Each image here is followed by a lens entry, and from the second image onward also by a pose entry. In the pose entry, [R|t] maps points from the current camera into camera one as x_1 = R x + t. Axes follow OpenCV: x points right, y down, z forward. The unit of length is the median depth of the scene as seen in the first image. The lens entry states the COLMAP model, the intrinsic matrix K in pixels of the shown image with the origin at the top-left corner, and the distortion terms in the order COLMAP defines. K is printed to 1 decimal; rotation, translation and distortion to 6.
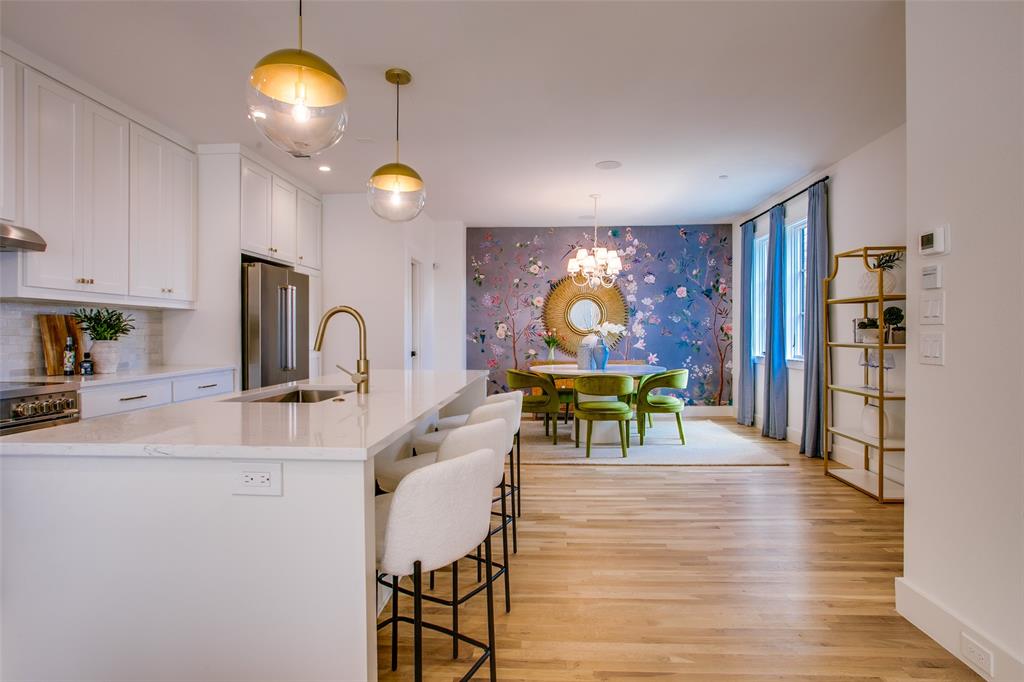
lens RADIAL K [[536.2, 0, 508.8], [0, 536.2, 336.9], [0, 0, 1]] dist [-0.027703, 0.001095]
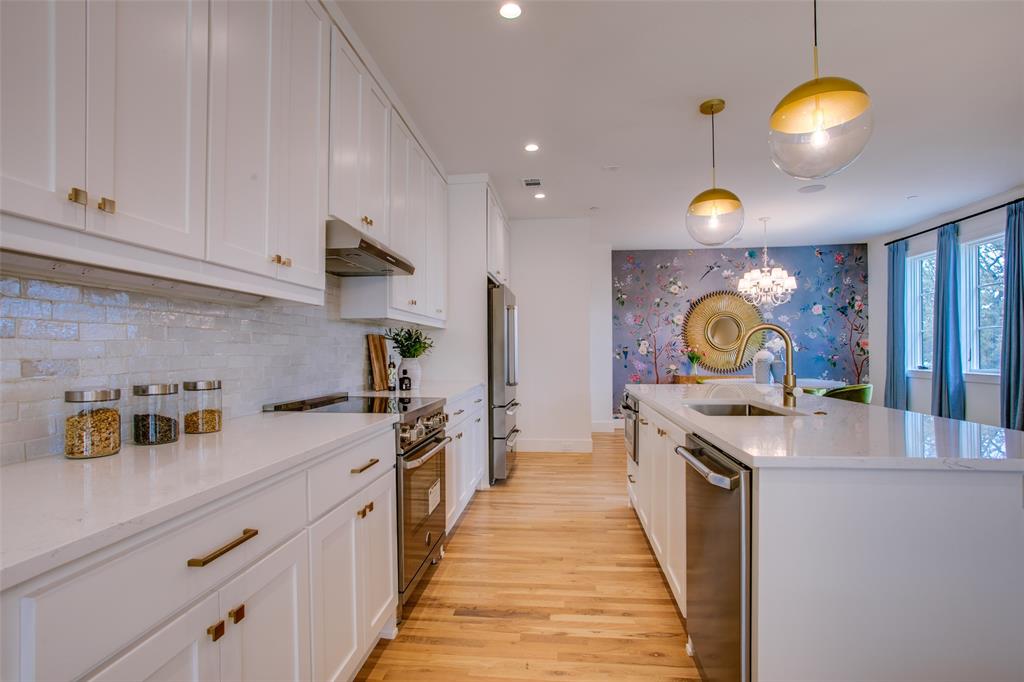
lens RADIAL K [[499.2, 0, 514.0], [0, 499.2, 346.9], [0, 0, 1]] dist [-0.004815, -0.000038]
pose [[0.998969, -0.005878, -0.045015, -0.259787], [0.005288, 0.999899, -0.013215, -0.000479], [0.045088, 0.012964, 0.998899, 0.000178]]
